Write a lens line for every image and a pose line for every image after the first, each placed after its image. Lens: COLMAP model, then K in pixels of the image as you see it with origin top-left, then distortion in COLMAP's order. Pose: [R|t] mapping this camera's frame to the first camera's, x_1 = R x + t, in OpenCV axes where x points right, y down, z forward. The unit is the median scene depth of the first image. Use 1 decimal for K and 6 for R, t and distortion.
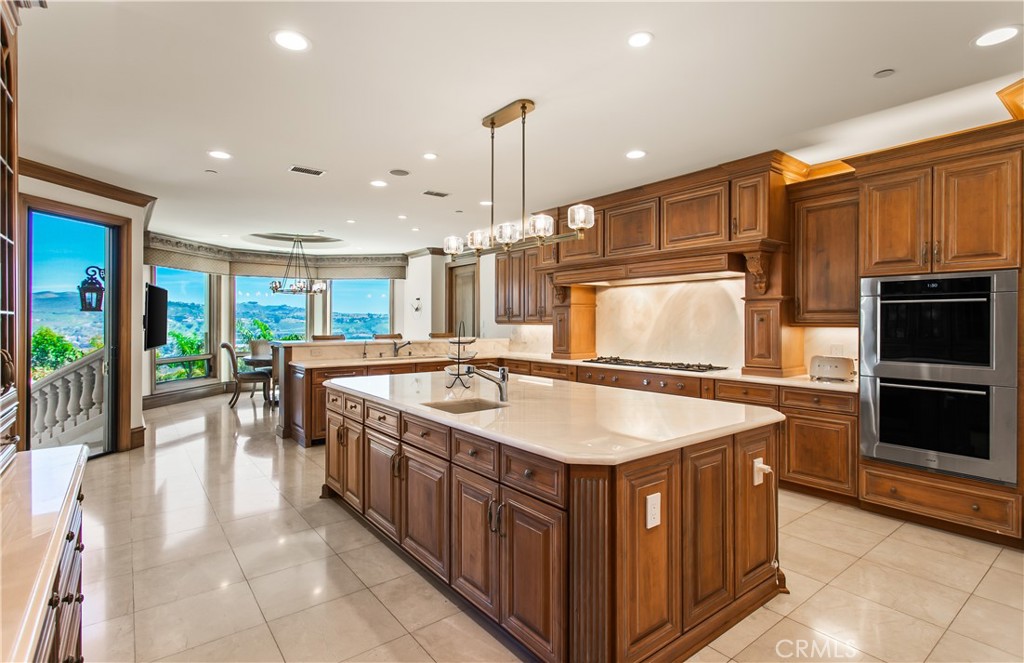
lens RADIAL K [[497.2, 0, 520.2], [0, 497.2, 322.7], [0, 0, 1]] dist [-0.000082, 0.002031]
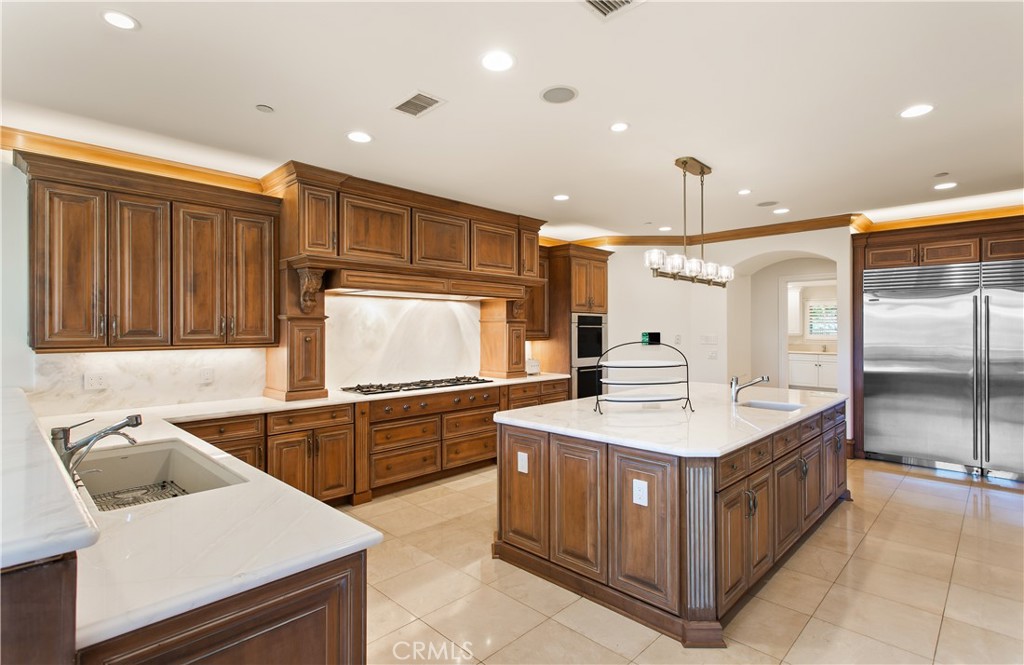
lens RADIAL K [[497.2, 0, 512.4], [0, 497.2, 328.0], [0, 0, 1]] dist [-0.000082, 0.002031]
pose [[-0.125224, 0.005969, 0.992111, -0.755286], [0.005242, 0.999972, -0.005355, -0.020281], [-0.992115, 0.004530, -0.125252, 1.043460]]
